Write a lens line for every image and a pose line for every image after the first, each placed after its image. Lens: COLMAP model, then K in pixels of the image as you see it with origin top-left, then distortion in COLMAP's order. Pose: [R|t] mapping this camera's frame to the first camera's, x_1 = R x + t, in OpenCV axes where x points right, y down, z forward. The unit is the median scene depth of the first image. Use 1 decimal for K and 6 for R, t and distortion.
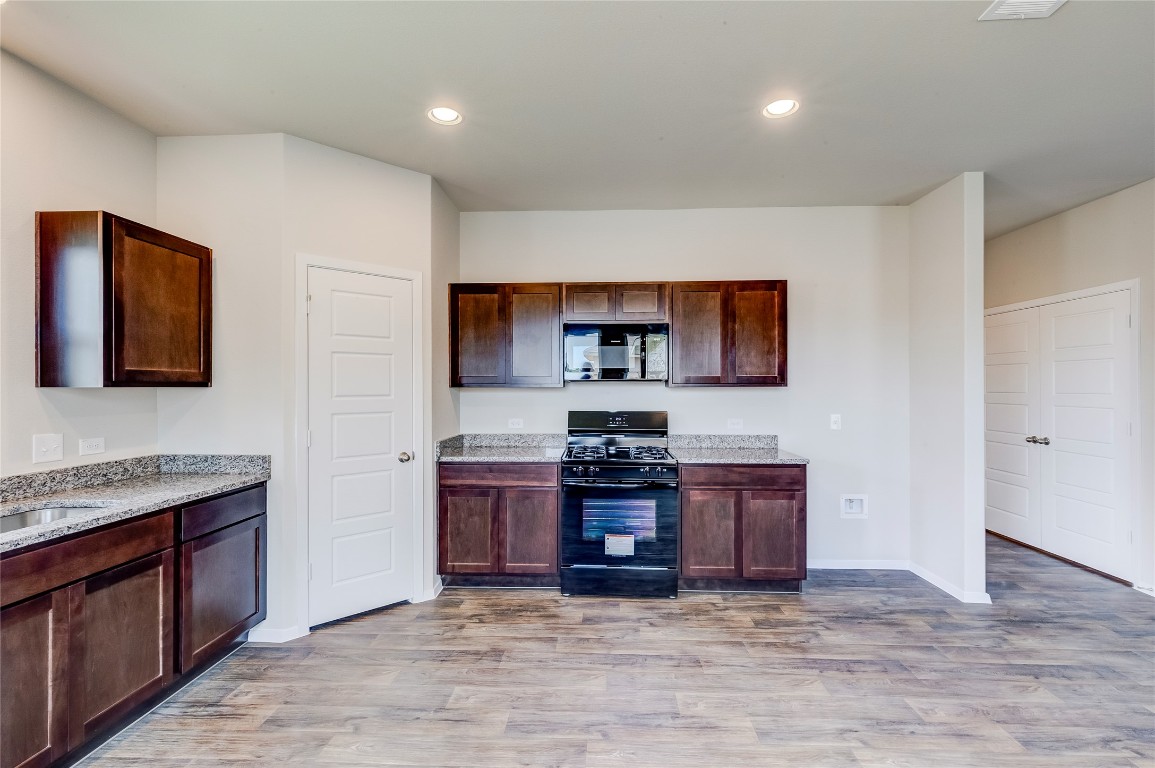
lens RADIAL K [[530.8, 0, 581.6], [0, 530.8, 386.9], [0, 0, 1]] dist [0.004385, 0.000094]
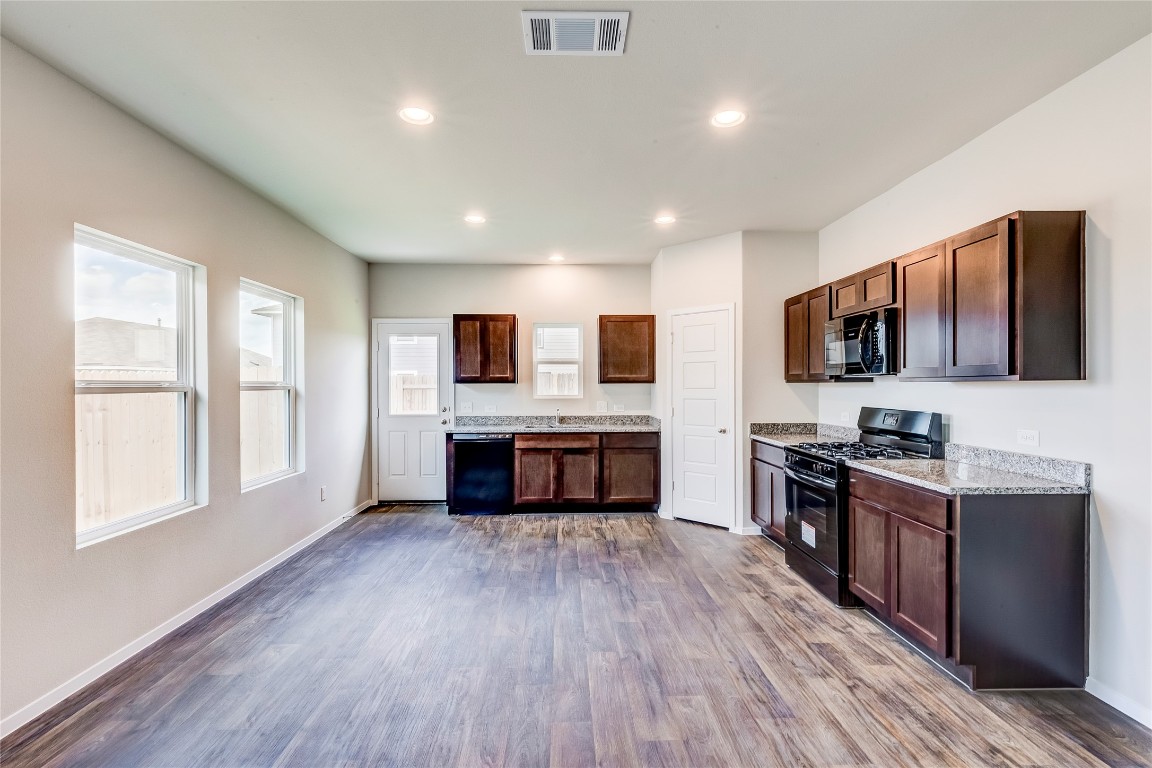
lens RADIAL K [[529.5, 0, 580.1], [0, 529.5, 386.9], [0, 0, 1]] dist [0.004385, 0.000094]
pose [[0.071968, 0.003489, -0.997401, 1.246991], [0.001298, 0.999993, 0.003592, 0.005423], [0.997406, -0.001553, 0.071963, 0.555628]]
